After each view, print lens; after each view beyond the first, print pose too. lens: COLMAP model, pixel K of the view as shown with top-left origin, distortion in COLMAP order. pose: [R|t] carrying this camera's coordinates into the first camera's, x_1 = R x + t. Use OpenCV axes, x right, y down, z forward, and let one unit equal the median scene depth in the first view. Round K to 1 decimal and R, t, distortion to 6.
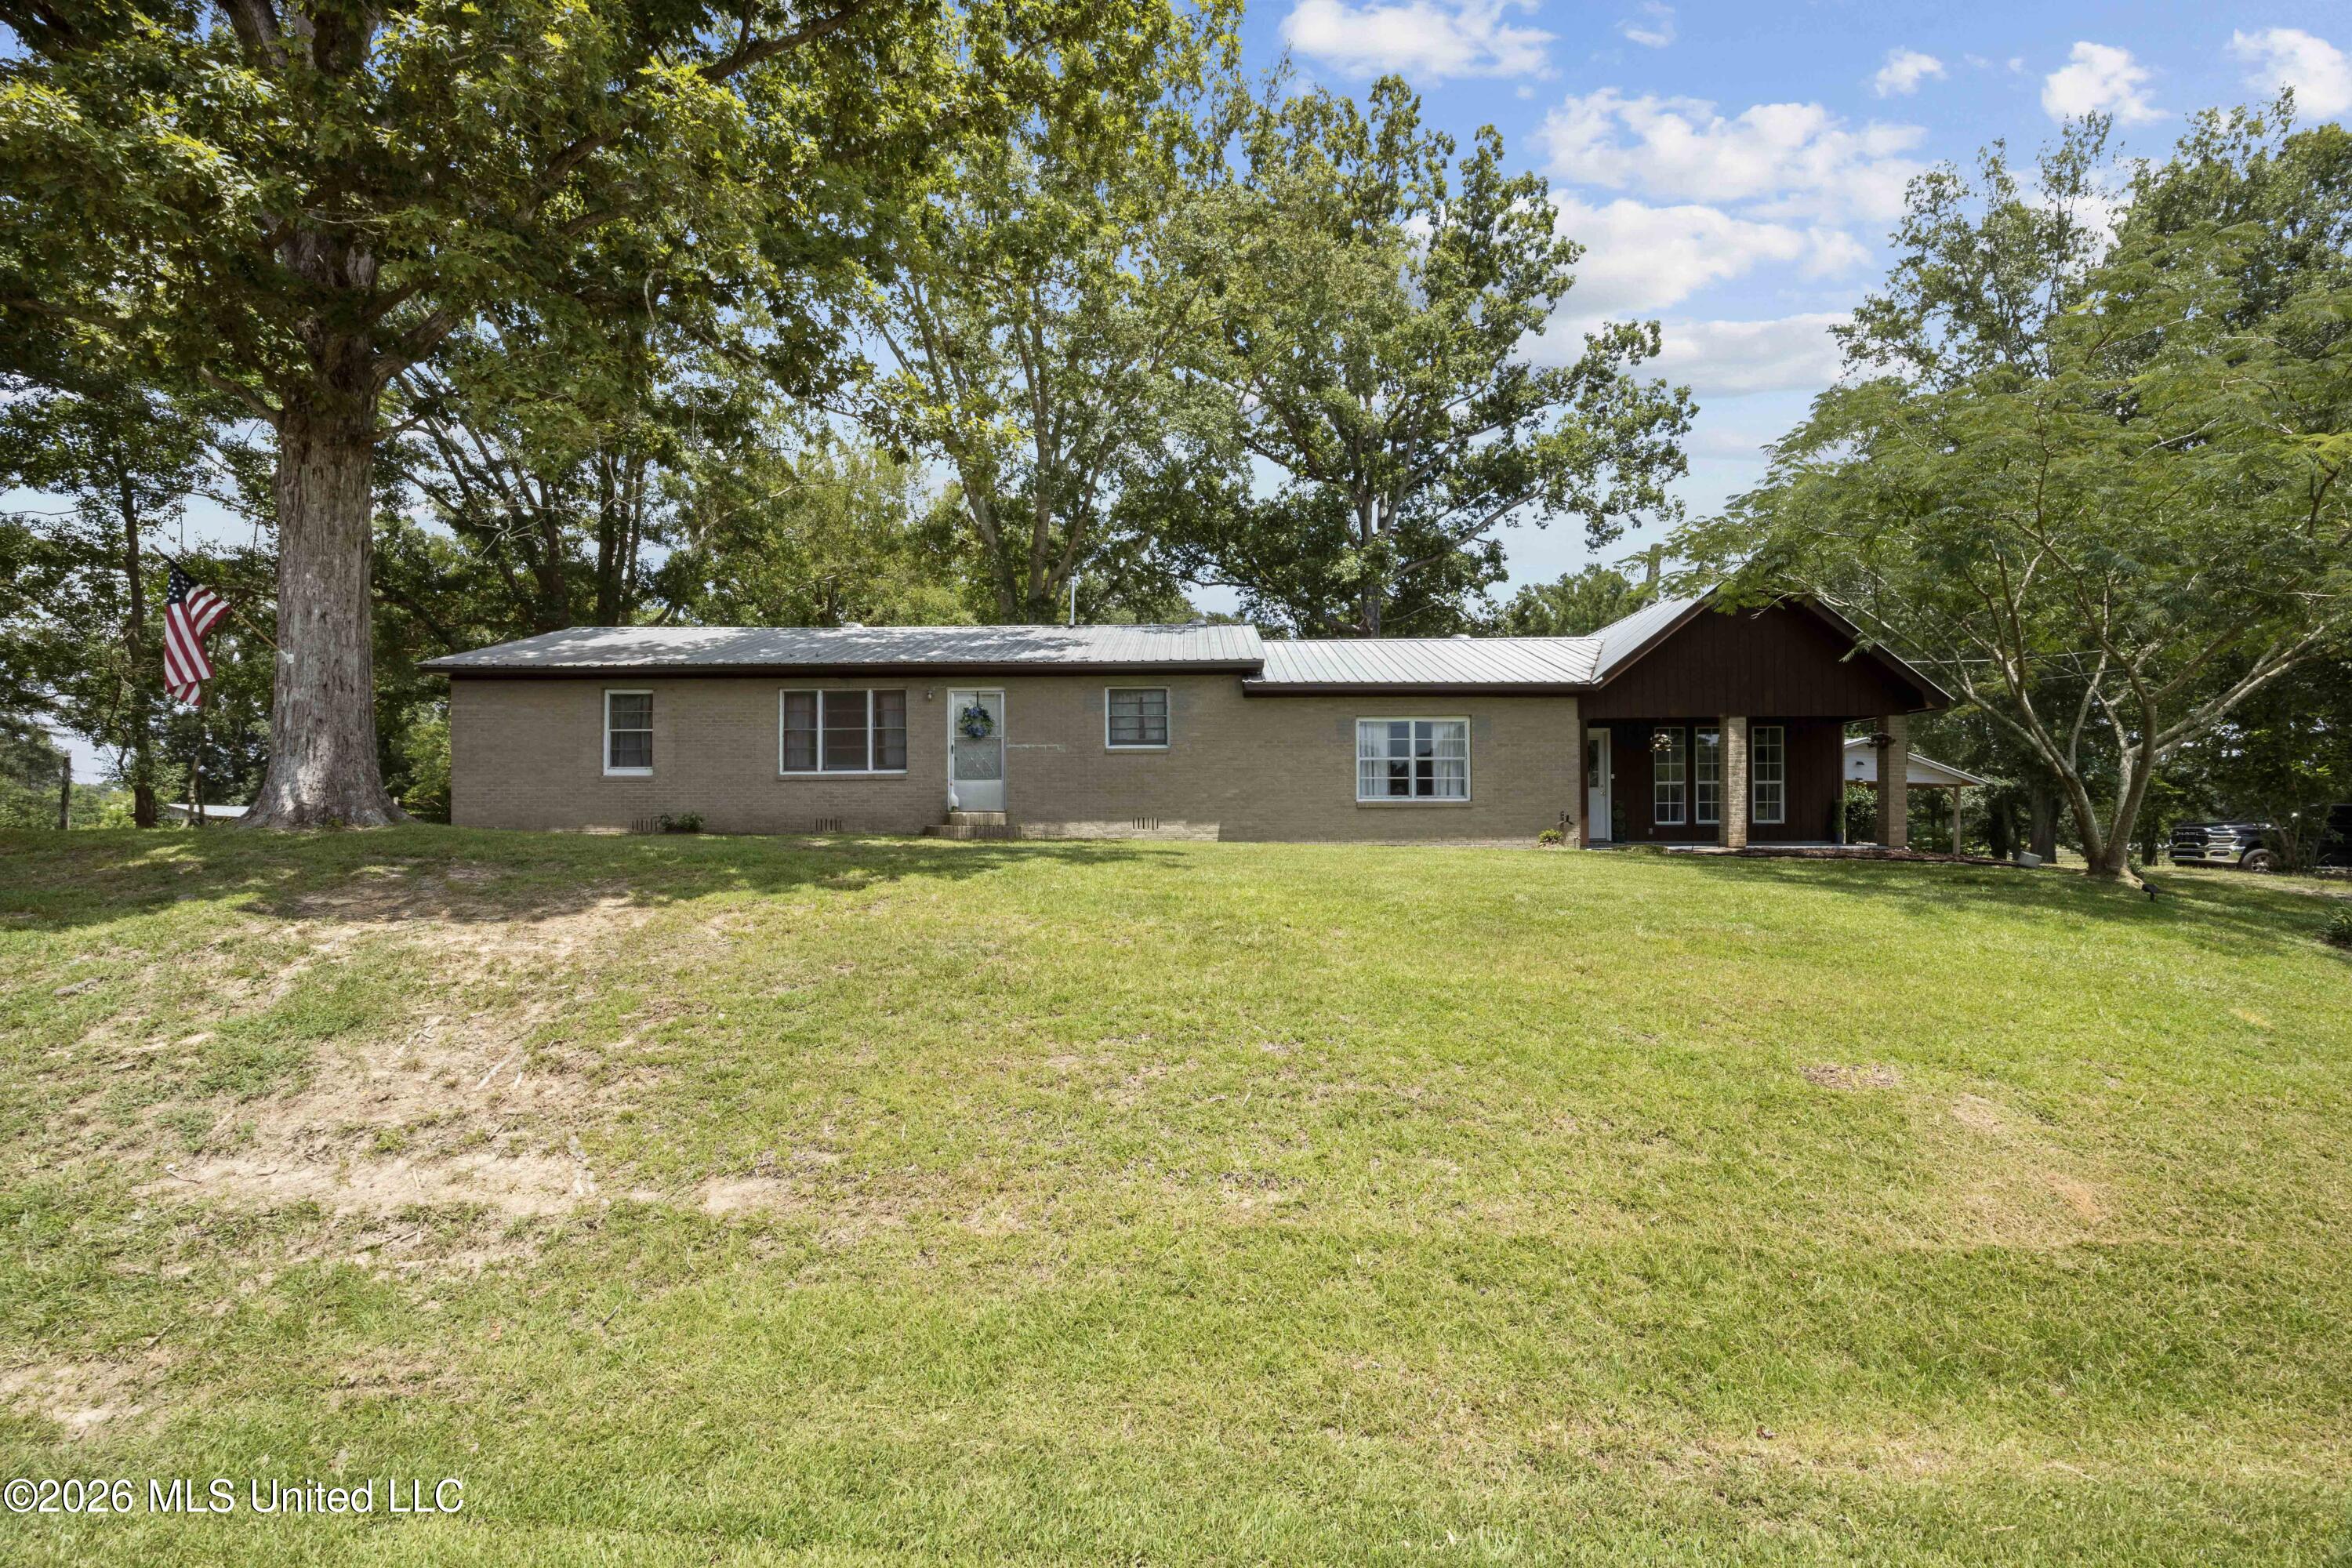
lens RADIAL K [[980.2, 0, 1176.0], [0, 980.2, 782.9], [0, 0, 1]] dist [-0.001106, -0.000031]
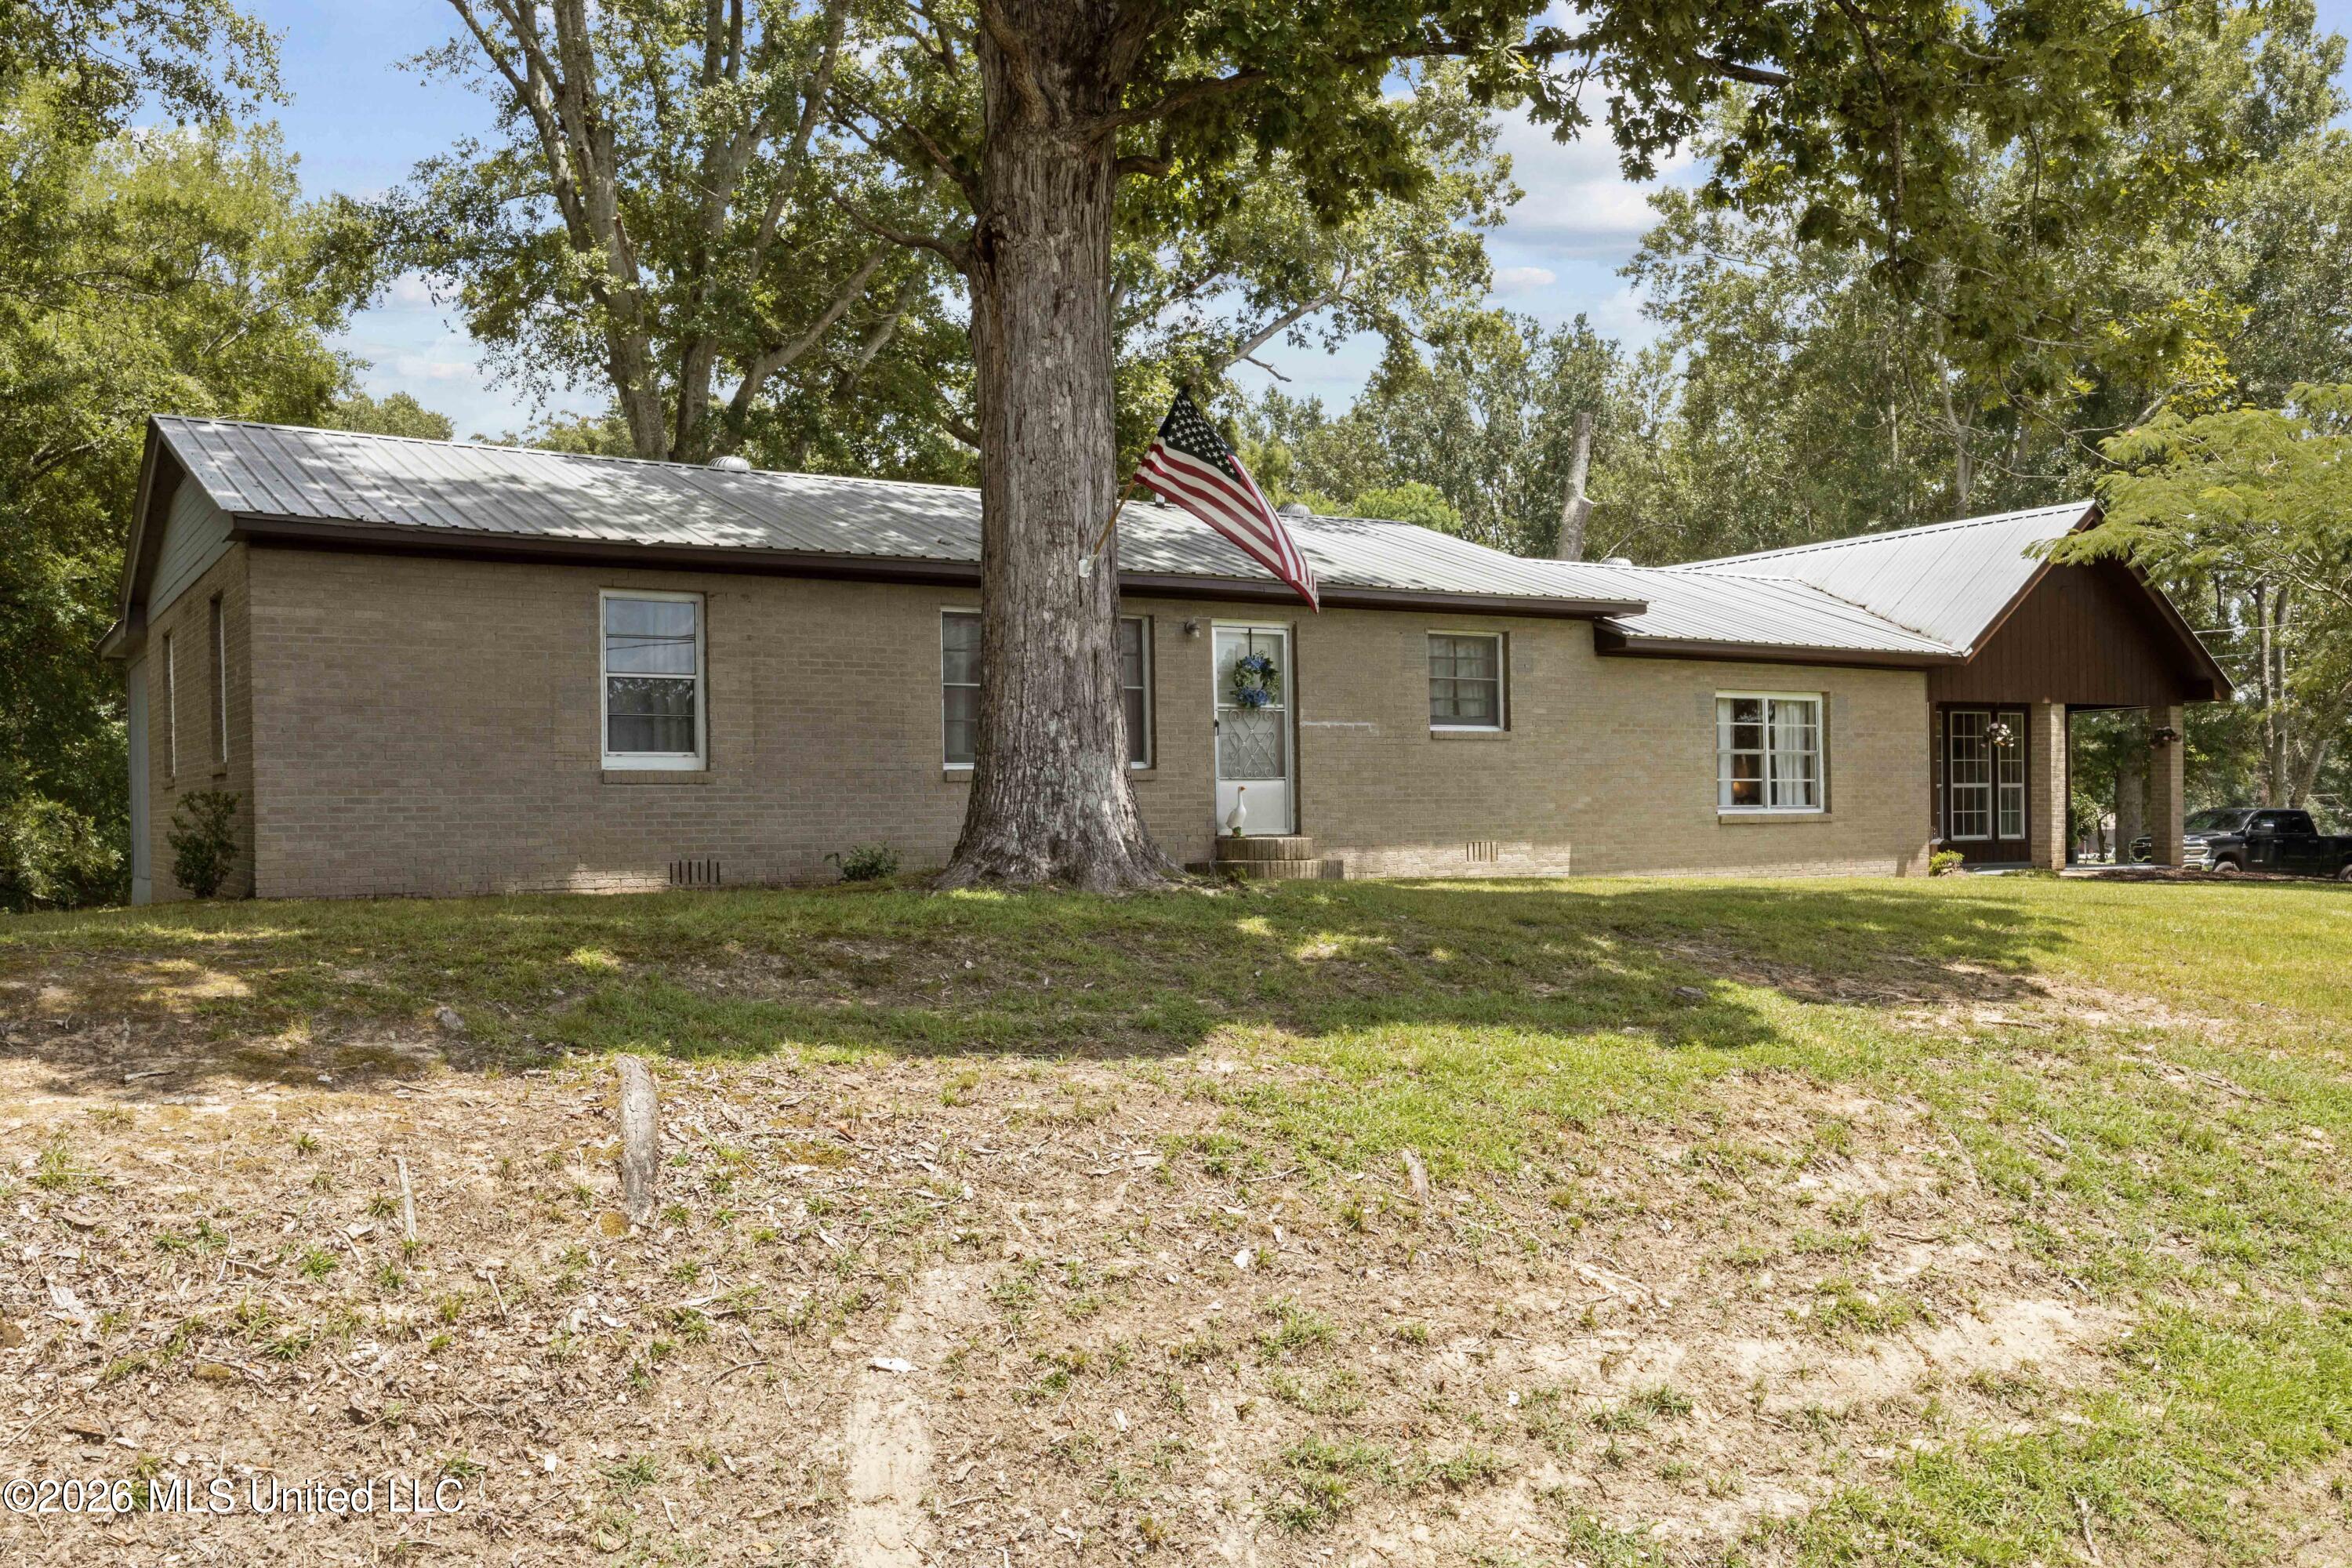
lens RADIAL K [[2077.9, 0, 1177.0], [0, 2077.9, 791.0], [0, 0, 1]] dist [-0.000748, -0.000048]
pose [[0.831595, -0.000246, 0.555382, -0.921240], [-0.003234, 0.999981, 0.005286, -0.002919], [-0.555372, -0.006192, 0.831579, 0.003455]]
